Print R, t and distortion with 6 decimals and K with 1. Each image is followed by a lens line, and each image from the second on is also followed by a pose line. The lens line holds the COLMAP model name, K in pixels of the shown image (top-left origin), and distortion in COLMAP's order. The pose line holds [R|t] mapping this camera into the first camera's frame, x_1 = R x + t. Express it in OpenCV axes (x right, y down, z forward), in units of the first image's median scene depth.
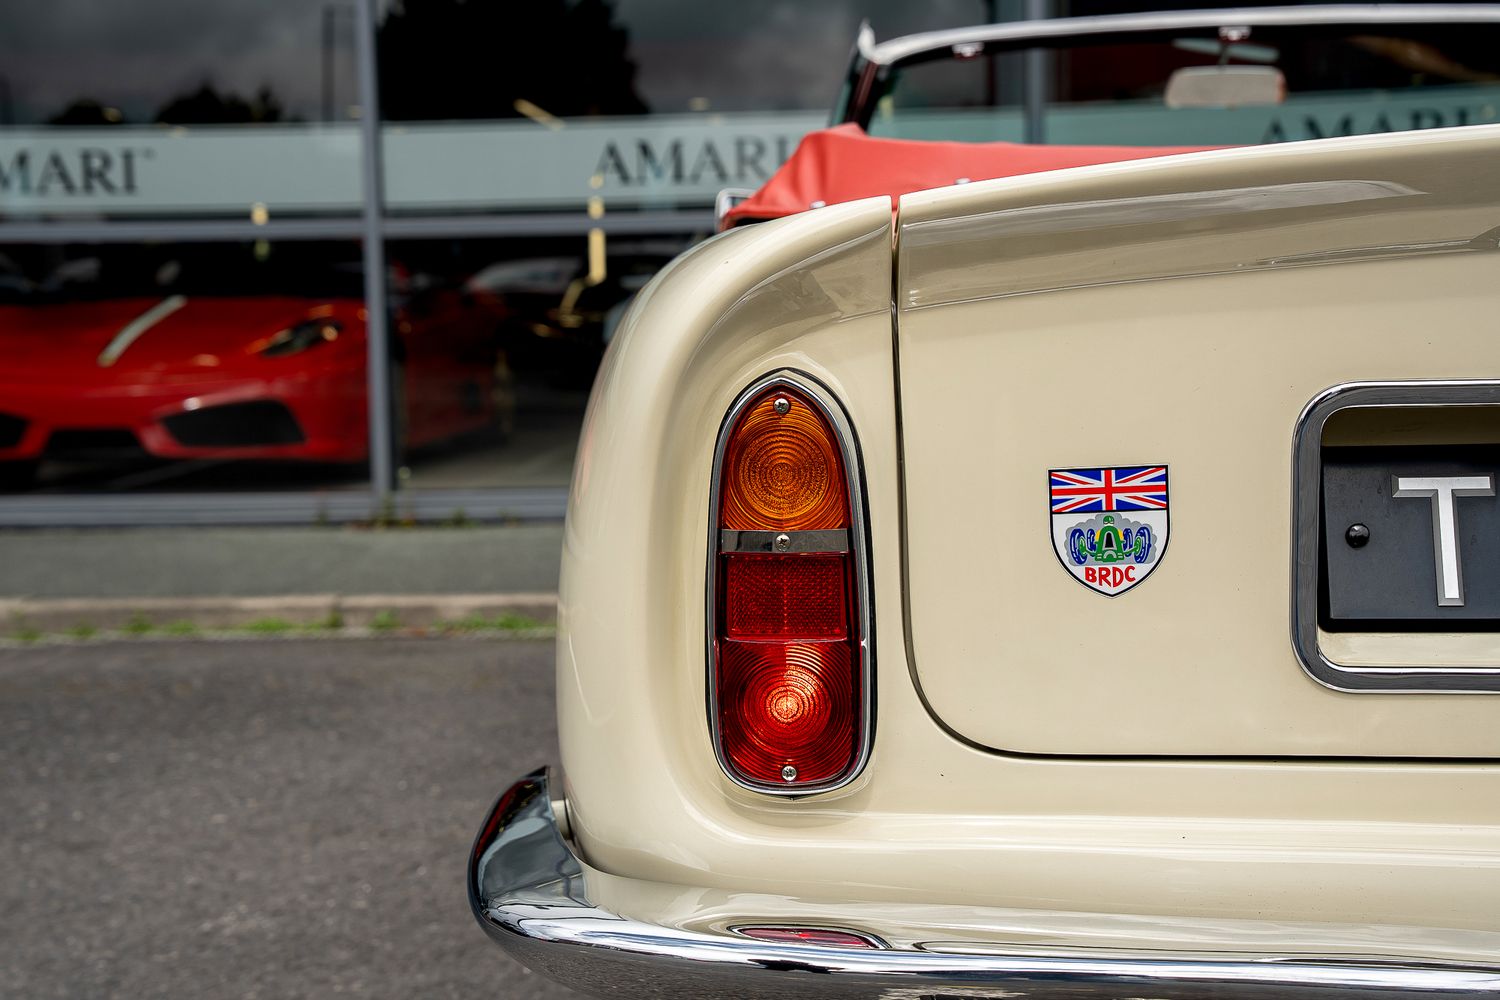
lens RADIAL K [[2103.0, 0, 766.3], [0, 2103.0, 492.2], [0, 0, 1]] dist [0.112076, 0.000000]
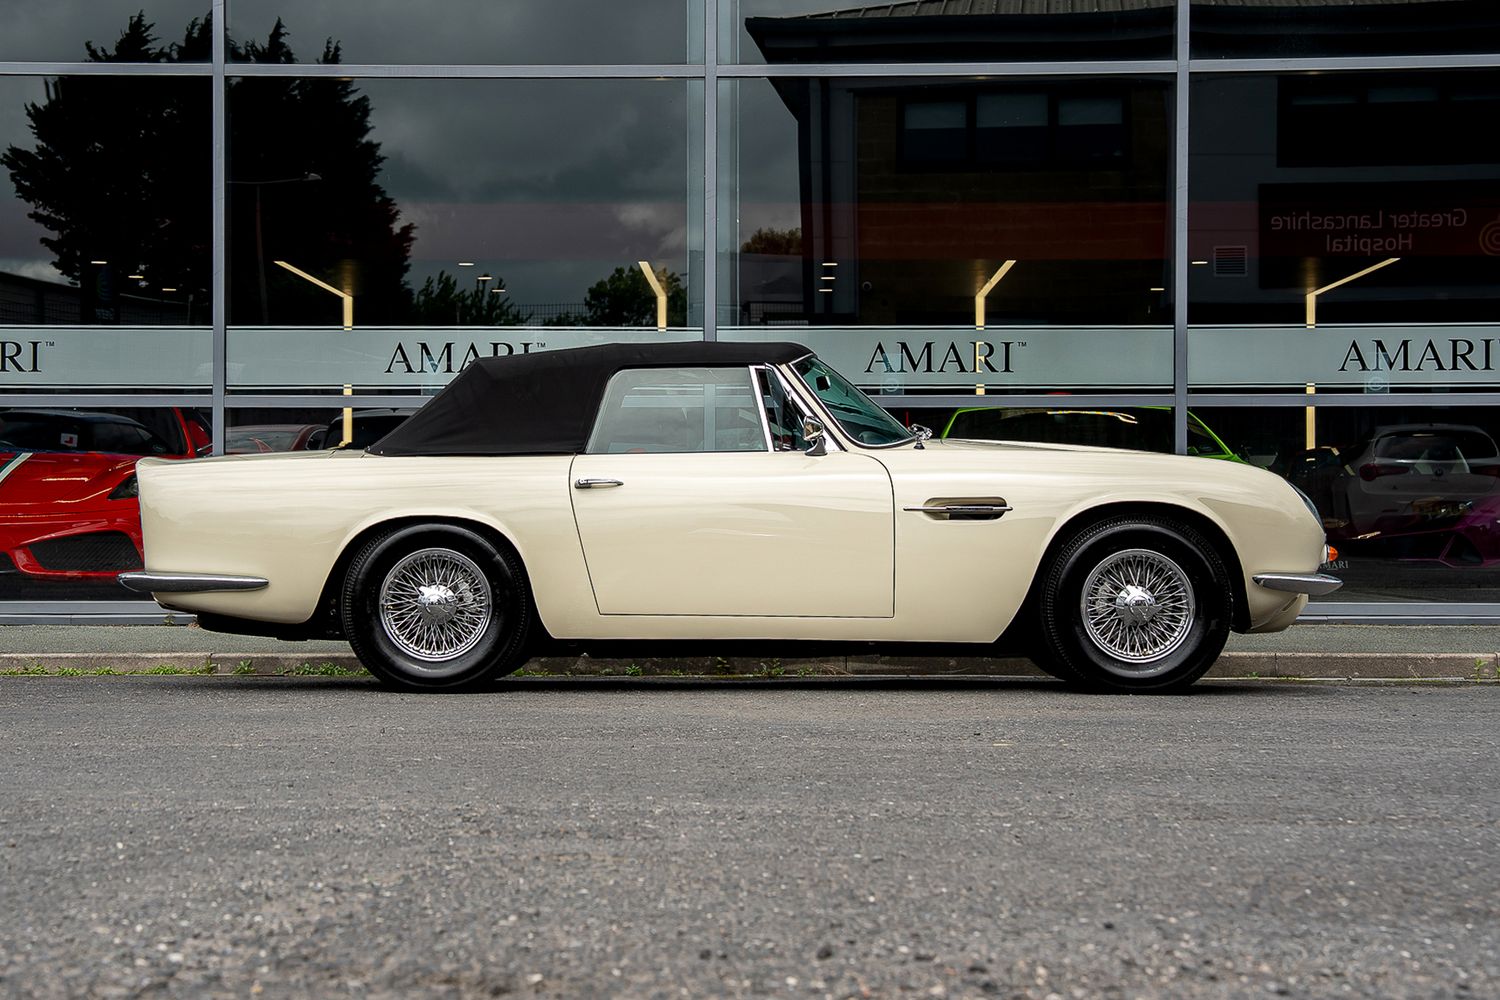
lens RADIAL K [[2357.5, 0, 667.6], [0, 2357.5, 495.7], [0, 0, 1]] dist [0.101667, 0.000000]
pose [[0.998195, 0.023362, 0.055334, 0.024095], [-0.018740, 0.996404, -0.082626, 0.079909], [-0.057065, 0.081440, 0.995043, -0.750461]]
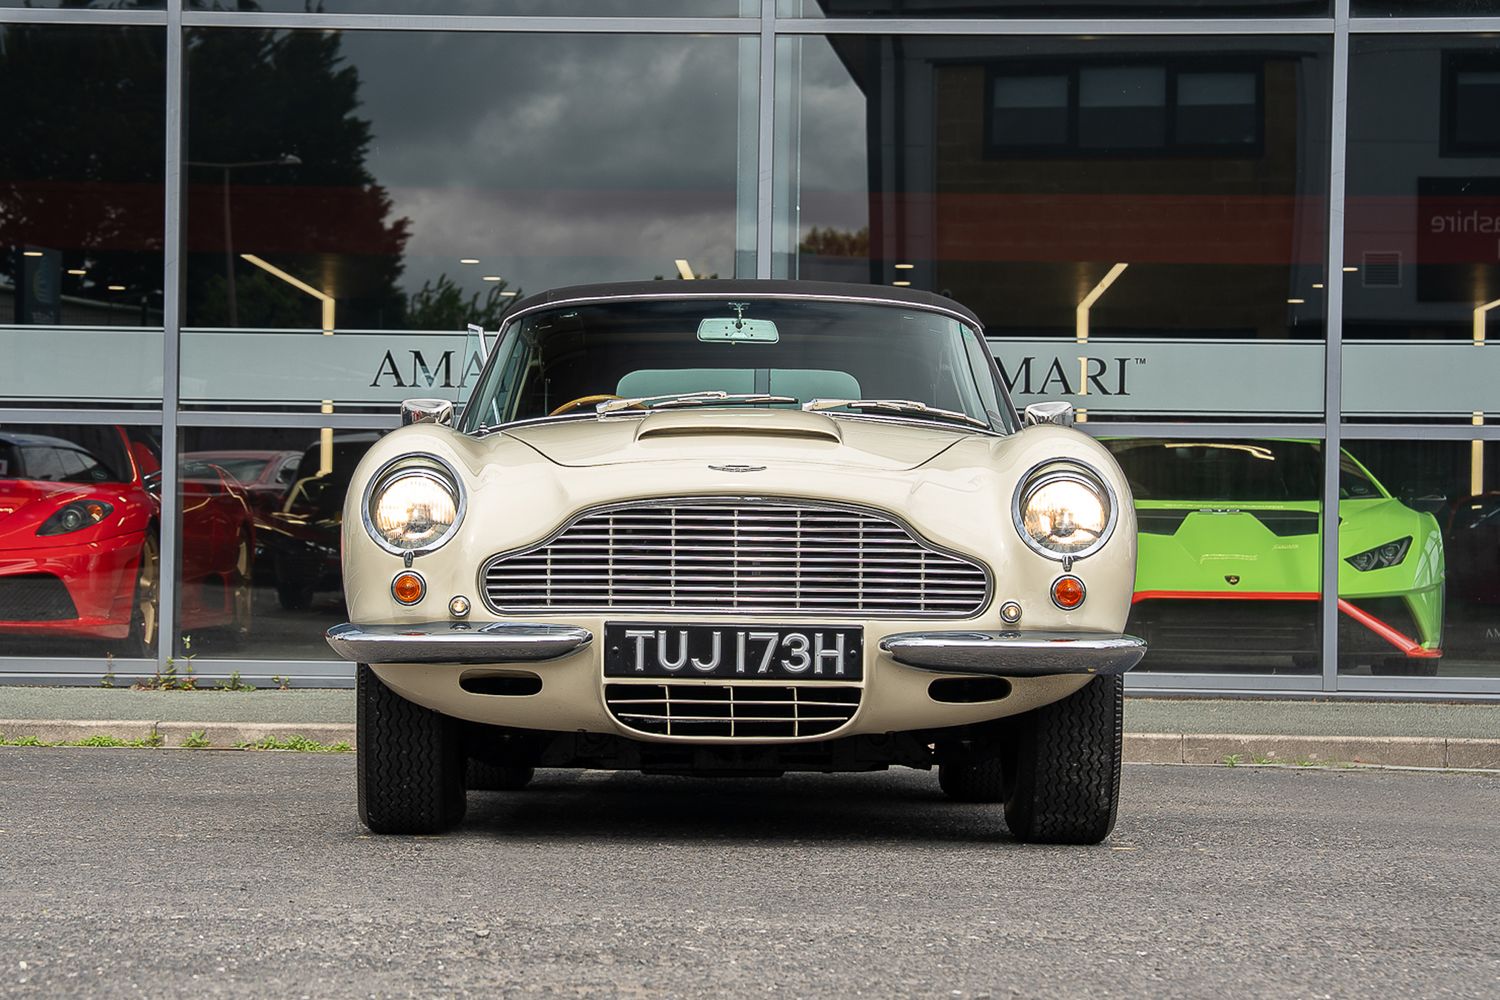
lens RADIAL K [[2806.3, 0, 676.3], [0, 2806.3, 559.3], [0, 0, 1]] dist [0.112665, 0.000000]
pose [[0.998352, 0.035669, 0.044954, 0.023581], [-0.032197, 0.996609, -0.075721, 0.079041], [-0.047503, 0.074149, 0.996115, -0.721300]]
